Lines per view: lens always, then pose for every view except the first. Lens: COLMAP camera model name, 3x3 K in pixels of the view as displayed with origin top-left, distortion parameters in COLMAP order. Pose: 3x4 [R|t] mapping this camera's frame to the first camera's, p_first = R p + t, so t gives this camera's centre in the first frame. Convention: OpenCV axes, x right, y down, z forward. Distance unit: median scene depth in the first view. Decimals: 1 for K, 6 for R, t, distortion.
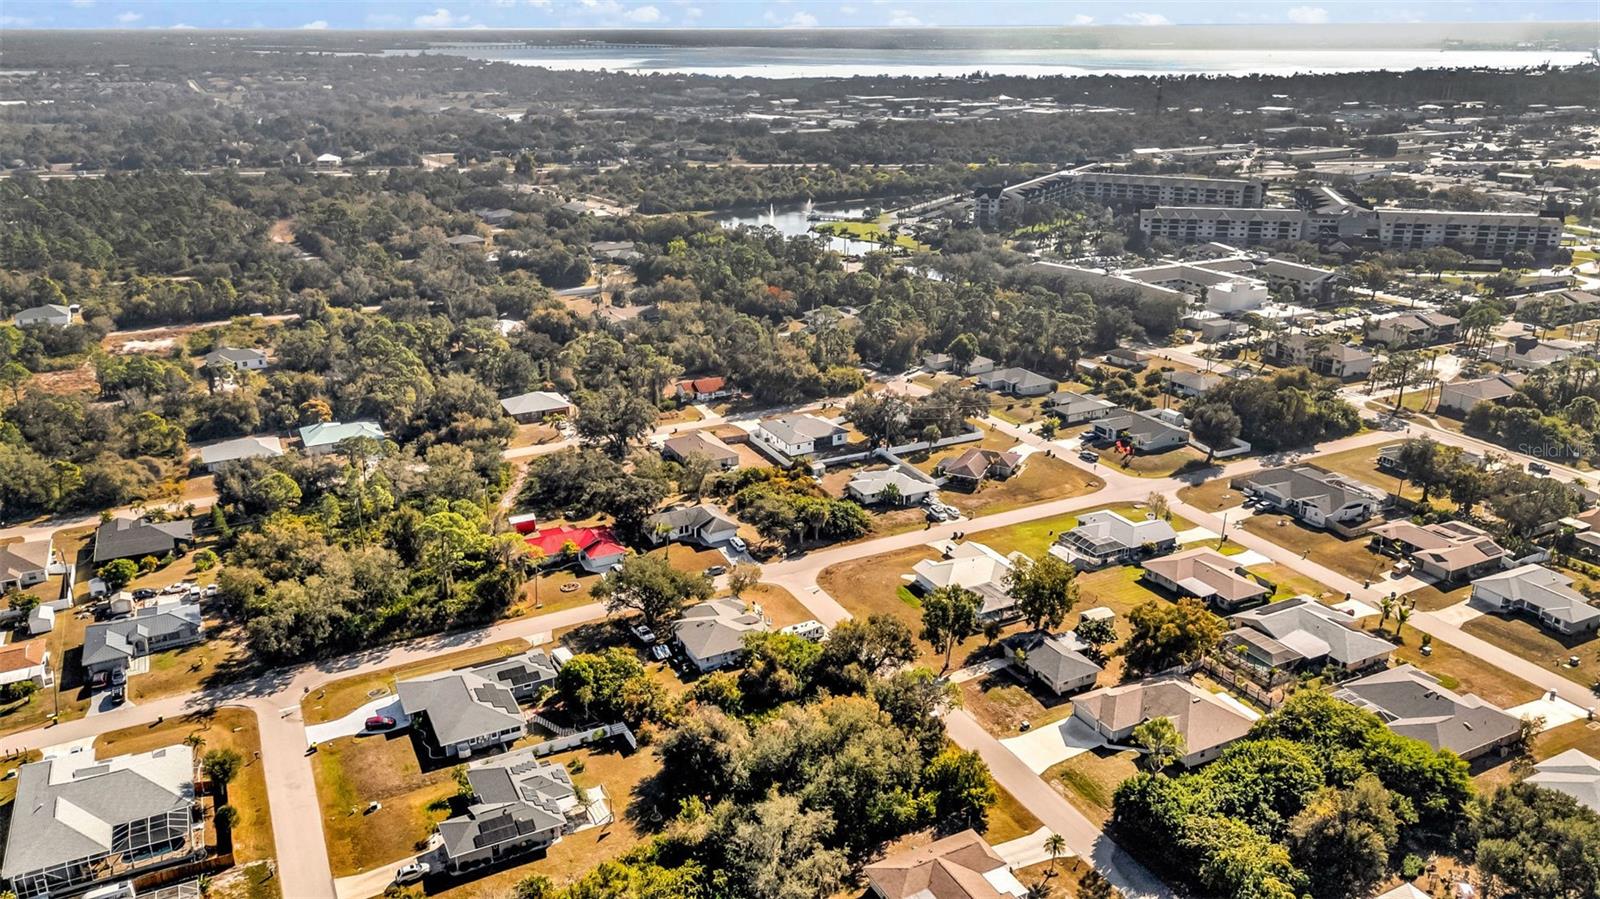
lens RADIAL K [[1163.3, 0, 800.5], [0, 1163.3, 477.7], [0, 0, 1]] dist [0.078059, -0.072936]
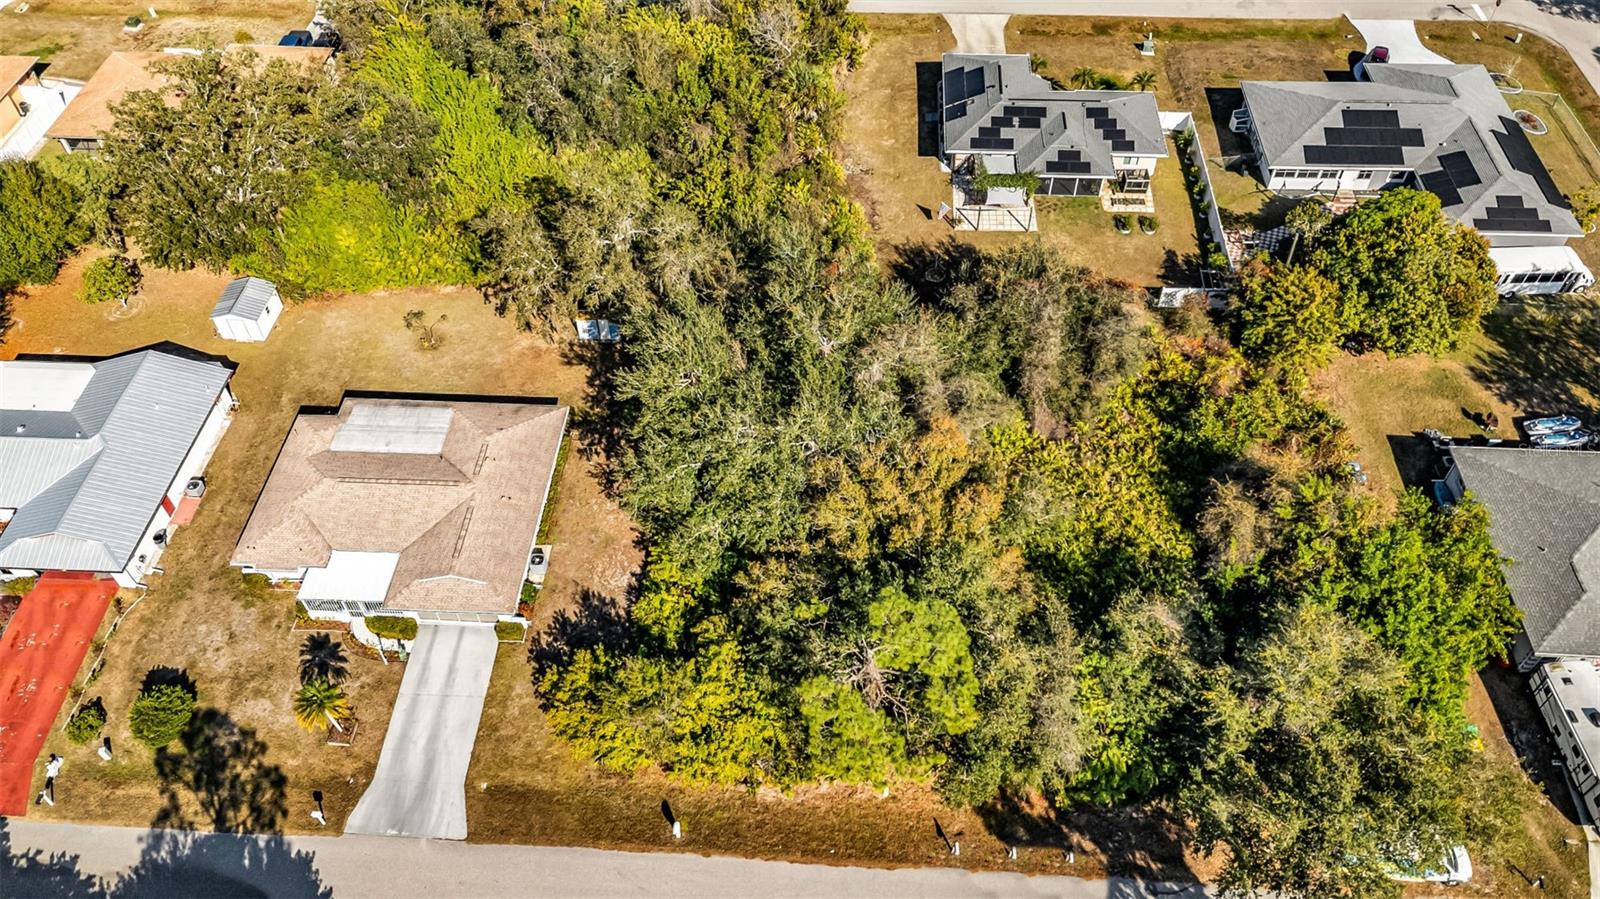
lens RADIAL K [[1174.9, 0, 800.0], [0, 1174.9, 449.5], [0, 0, 1]] dist [0.069568, -0.059877]
pose [[-0.509670, 0.653429, -0.559703, 0.184884], [-0.298103, 0.476124, 0.827309, -0.079644], [0.807076, 0.588504, -0.047876, 0.665351]]
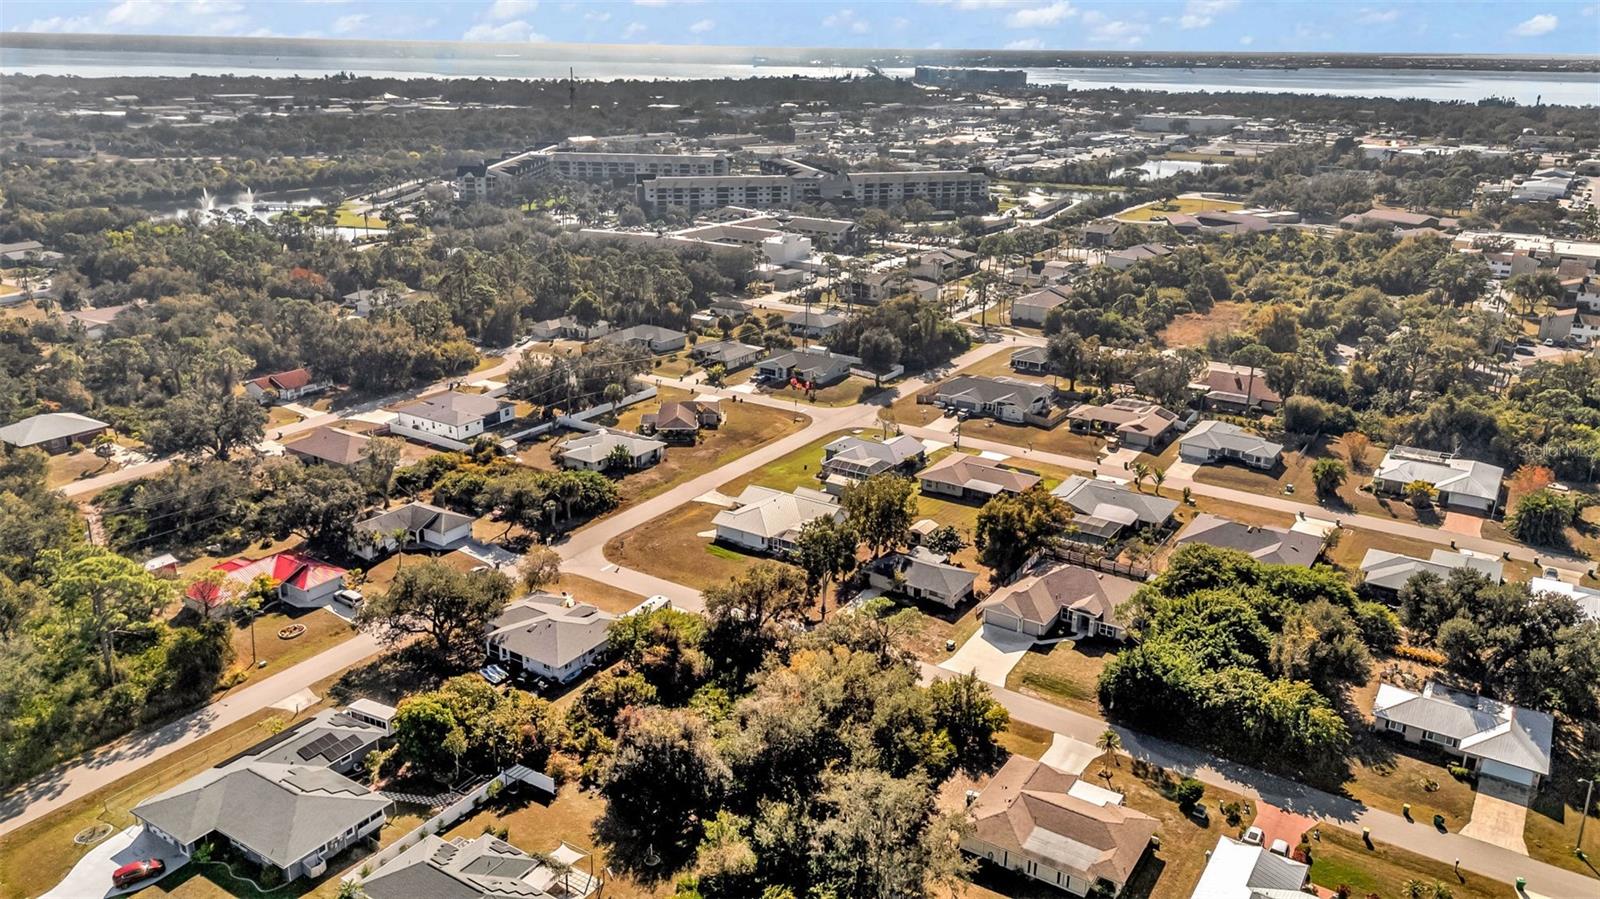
lens RADIAL K [[1163.3, 0, 800.5], [0, 1163.3, 477.7], [0, 0, 1]] dist [0.078059, -0.072936]
pose [[0.866271, -0.159488, 0.473432, -0.231946], [0.165521, 0.985773, 0.029217, 0.027756], [-0.471356, 0.053053, 0.880346, 0.183879]]
